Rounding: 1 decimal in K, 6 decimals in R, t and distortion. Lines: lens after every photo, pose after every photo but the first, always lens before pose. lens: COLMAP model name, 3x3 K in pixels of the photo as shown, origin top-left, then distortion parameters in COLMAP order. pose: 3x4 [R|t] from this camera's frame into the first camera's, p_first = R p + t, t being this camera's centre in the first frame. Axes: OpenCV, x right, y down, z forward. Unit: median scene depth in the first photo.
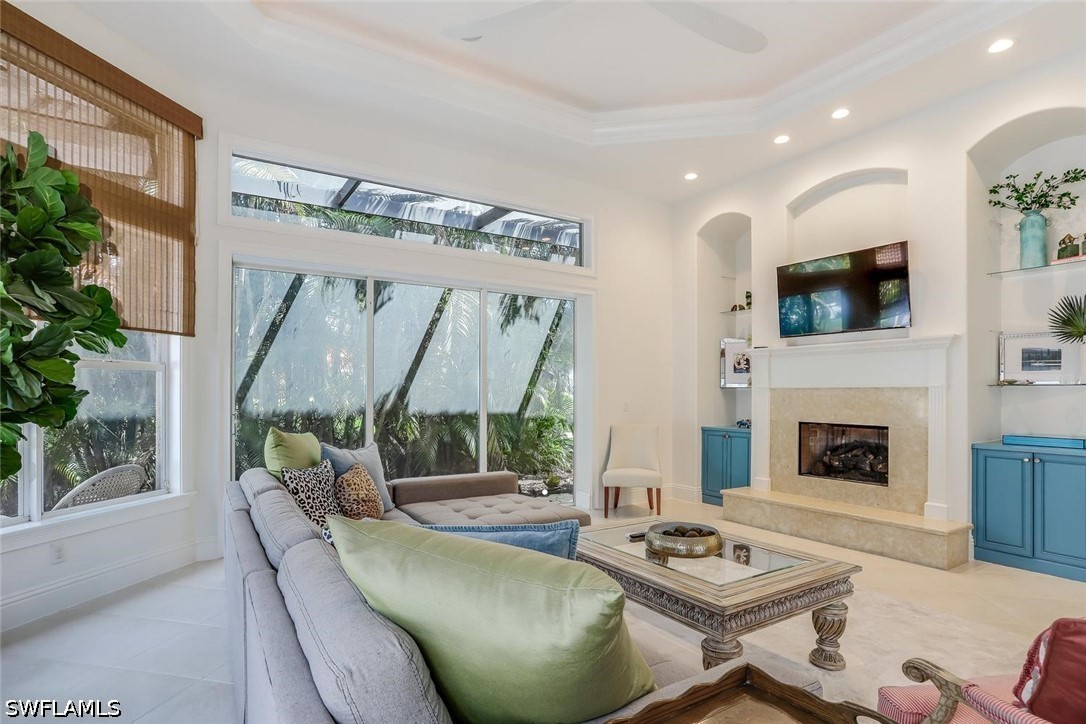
lens RADIAL K [[565.8, 0, 534.6], [0, 565.8, 378.0], [0, 0, 1]] dist [-0.056865, 0.028638]
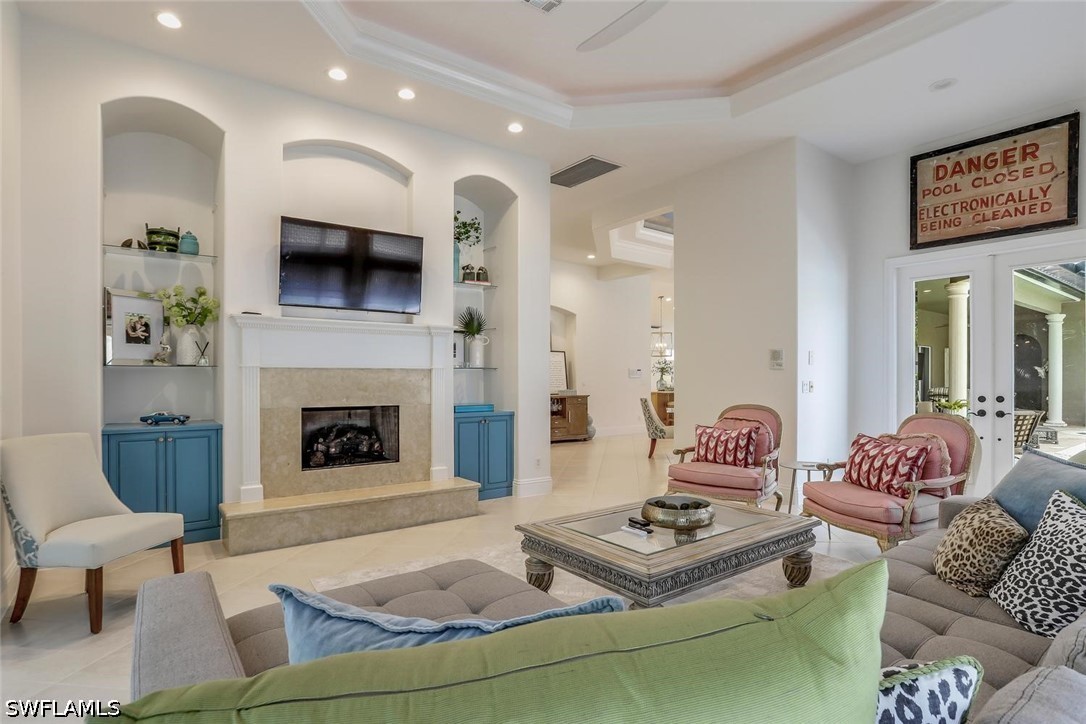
lens RADIAL K [[565.8, 0, 534.6], [0, 565.8, 378.0], [0, 0, 1]] dist [-0.056865, 0.028638]
pose [[-0.076381, -0.003500, 0.997073, -0.420256], [-0.024840, 0.999690, 0.001607, 0.024742], [-0.996769, -0.024644, -0.076445, 0.761906]]
